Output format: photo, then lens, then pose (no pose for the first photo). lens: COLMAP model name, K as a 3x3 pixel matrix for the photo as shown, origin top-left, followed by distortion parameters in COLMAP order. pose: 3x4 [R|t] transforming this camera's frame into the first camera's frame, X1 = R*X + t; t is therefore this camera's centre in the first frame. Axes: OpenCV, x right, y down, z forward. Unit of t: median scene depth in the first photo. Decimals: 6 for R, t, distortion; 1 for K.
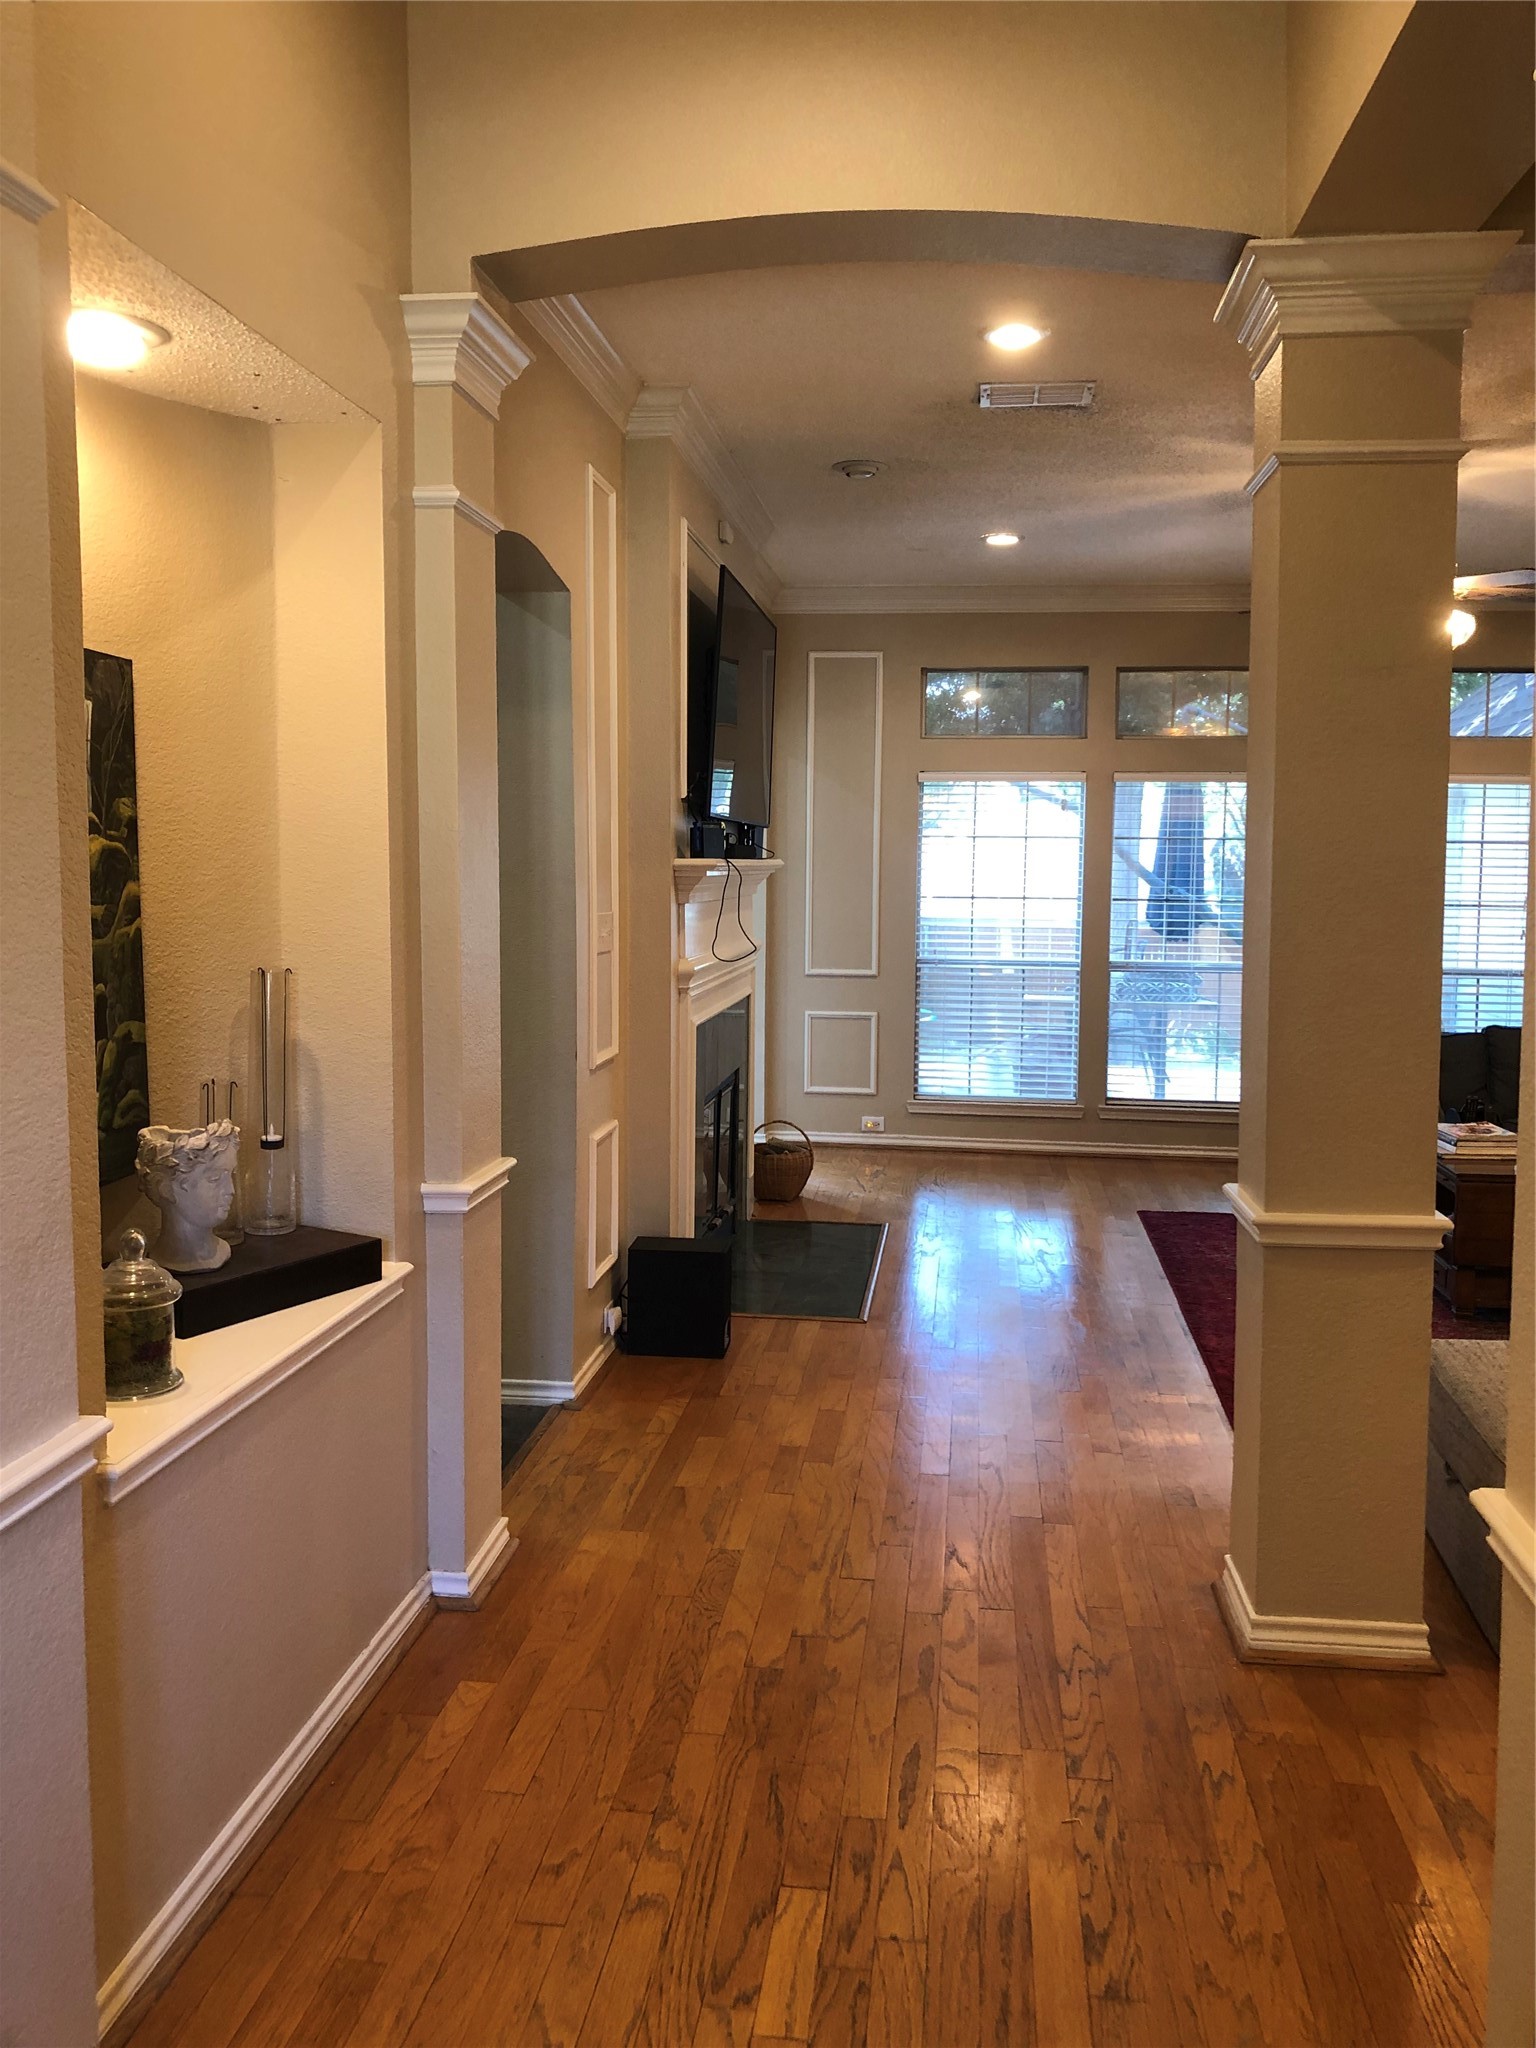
lens RADIAL K [[1676.2, 0, 767.7], [0, 1676.2, 1019.6], [0, 0, 1]] dist [0.040124, -0.037544]
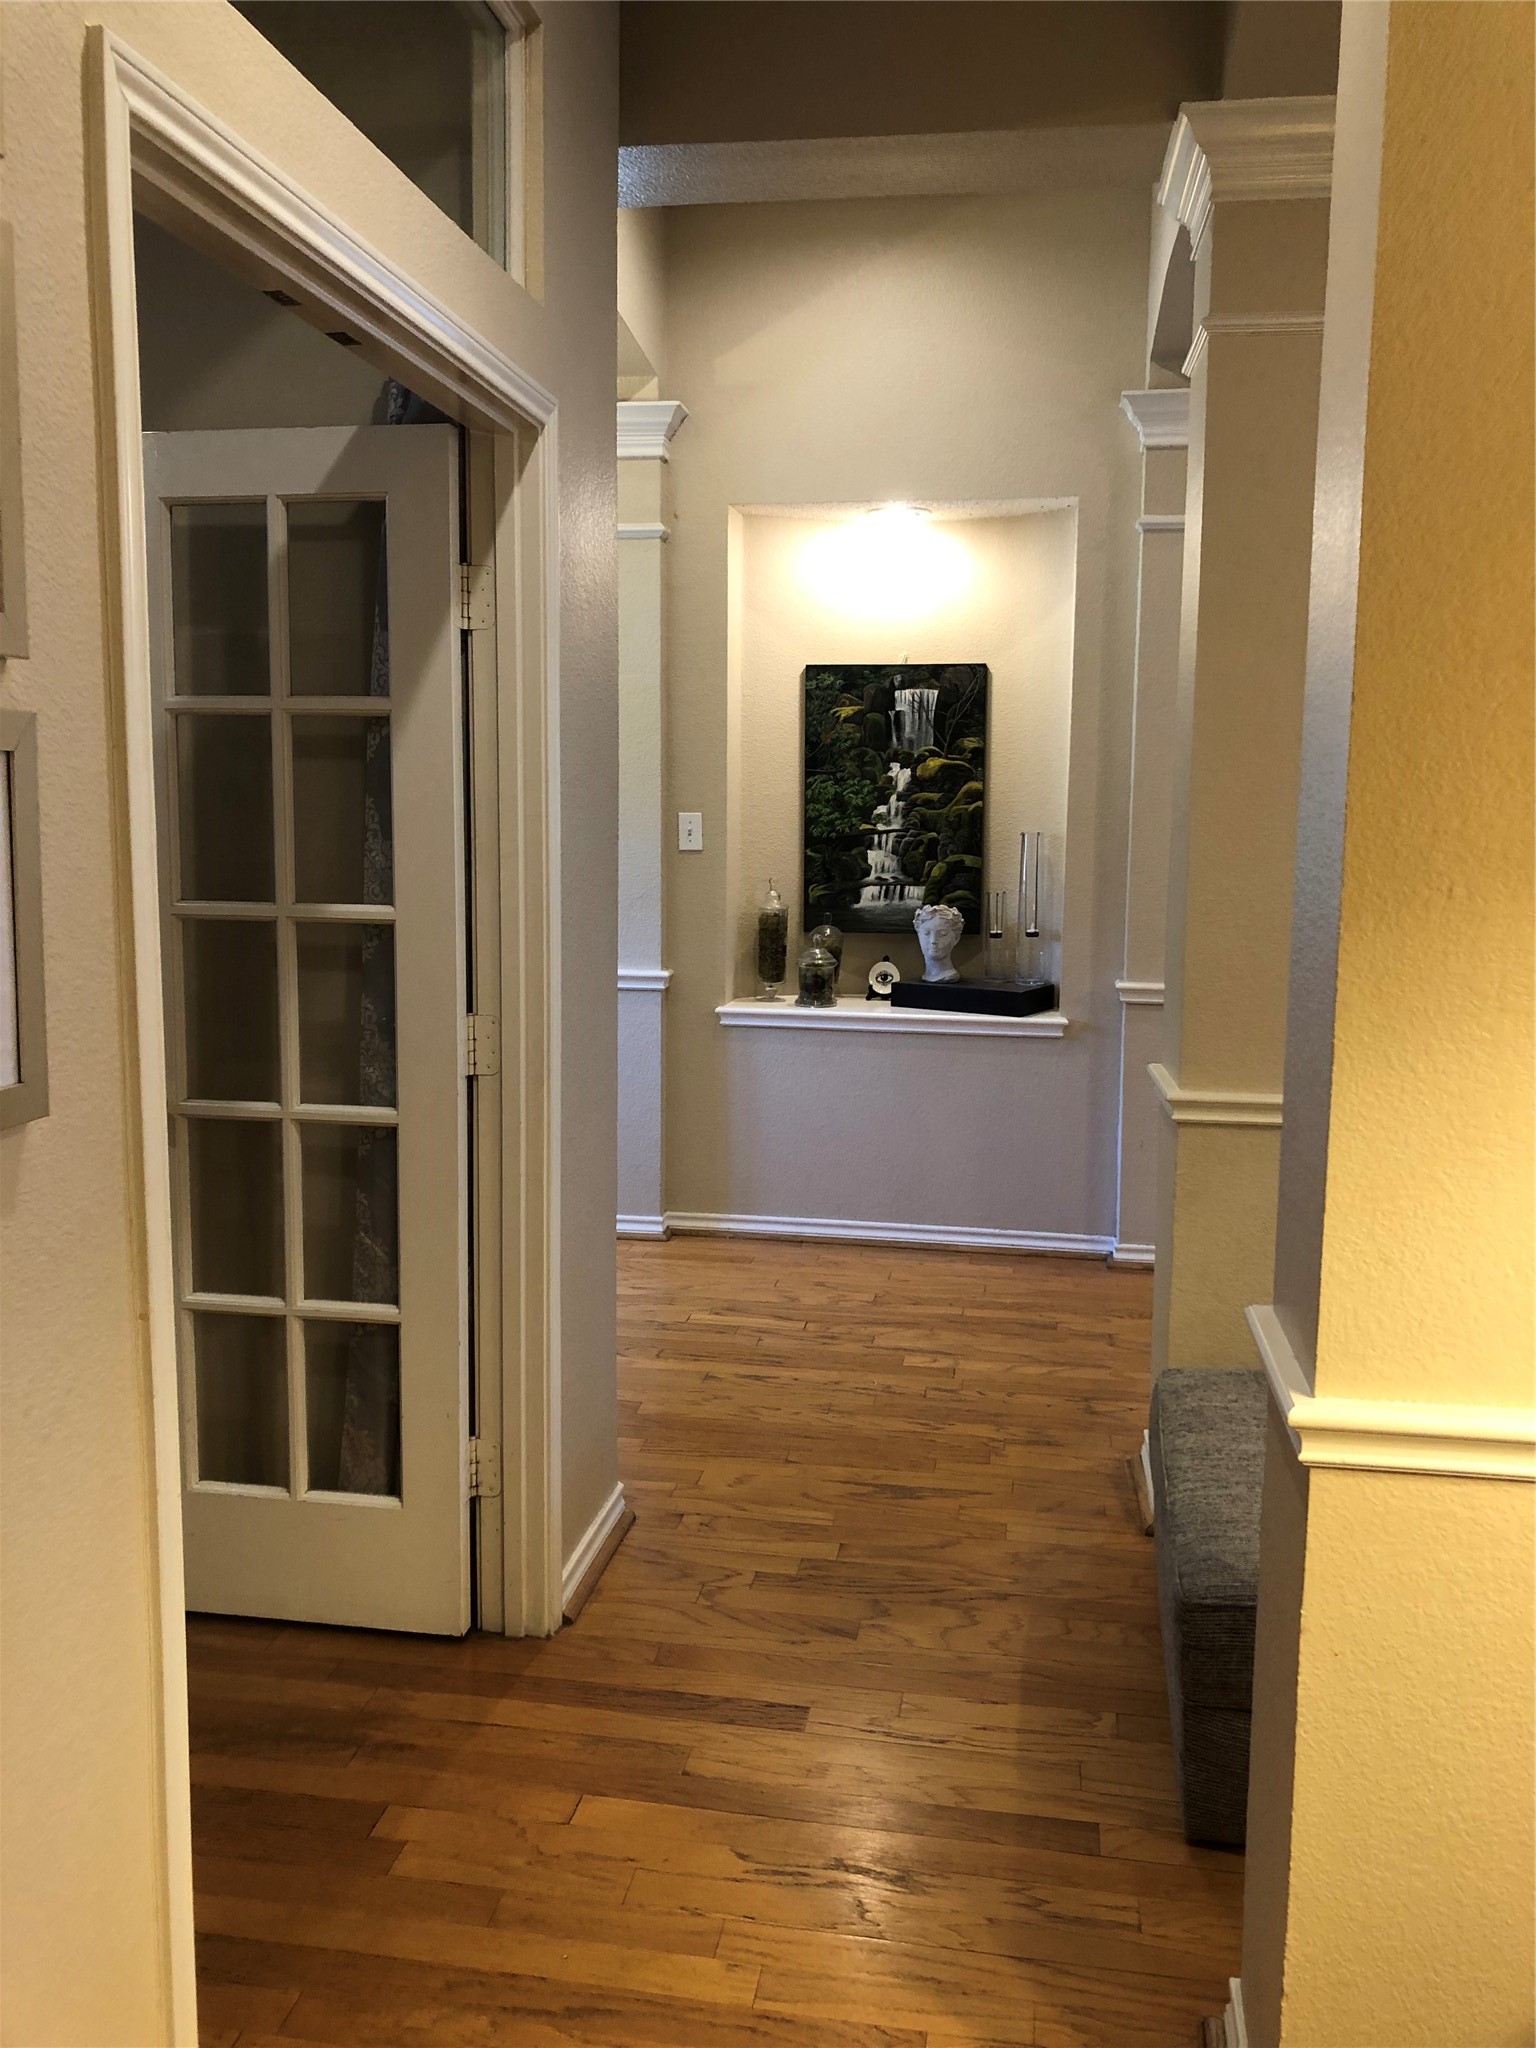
lens RADIAL K [[1676.2, 0, 766.4], [0, 1676.2, 1010.2], [0, 0, 1]] dist [0.040124, -0.037544]
pose [[-0.059549, 0.111422, -0.991987, 1.672566], [-0.102456, 0.987820, 0.117104, -0.027022], [0.992953, 0.108609, -0.047408, 0.947253]]
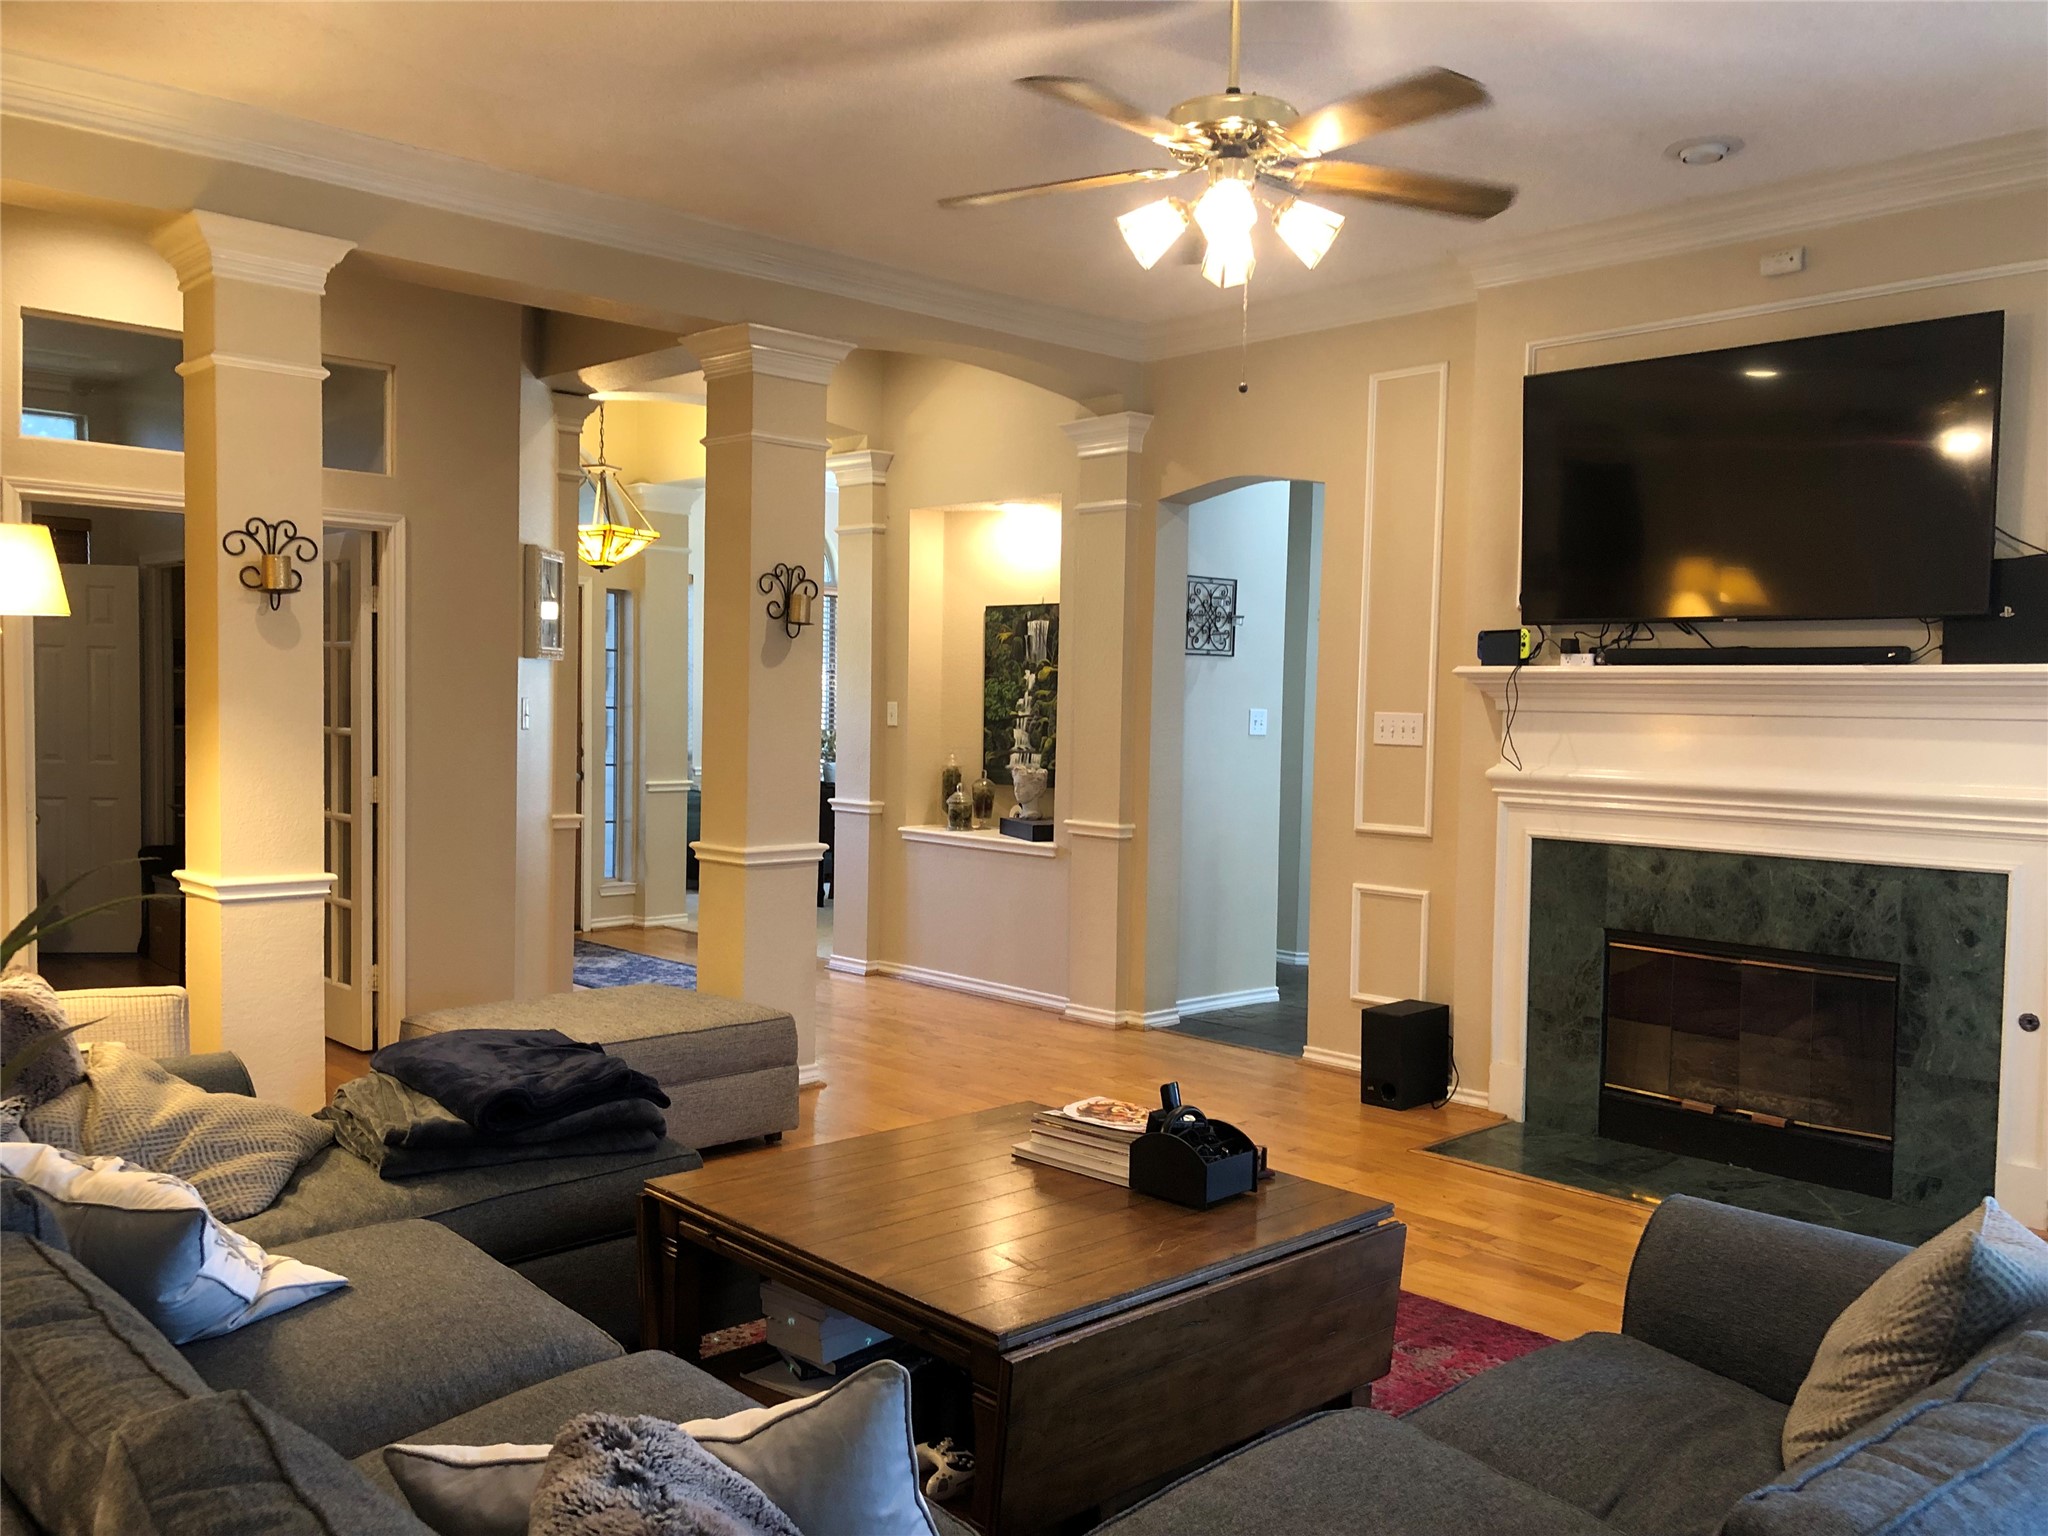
lens RADIAL K [[1676.2, 0, 1025.0], [0, 1676.2, 772.8], [0, 0, 1]] dist [0.040124, -0.037544]
pose [[-0.631494, 0.012449, -0.775281, 1.940511], [-0.097789, 0.990609, 0.095560, -0.208896], [0.769190, 0.136159, -0.624346, 2.903977]]
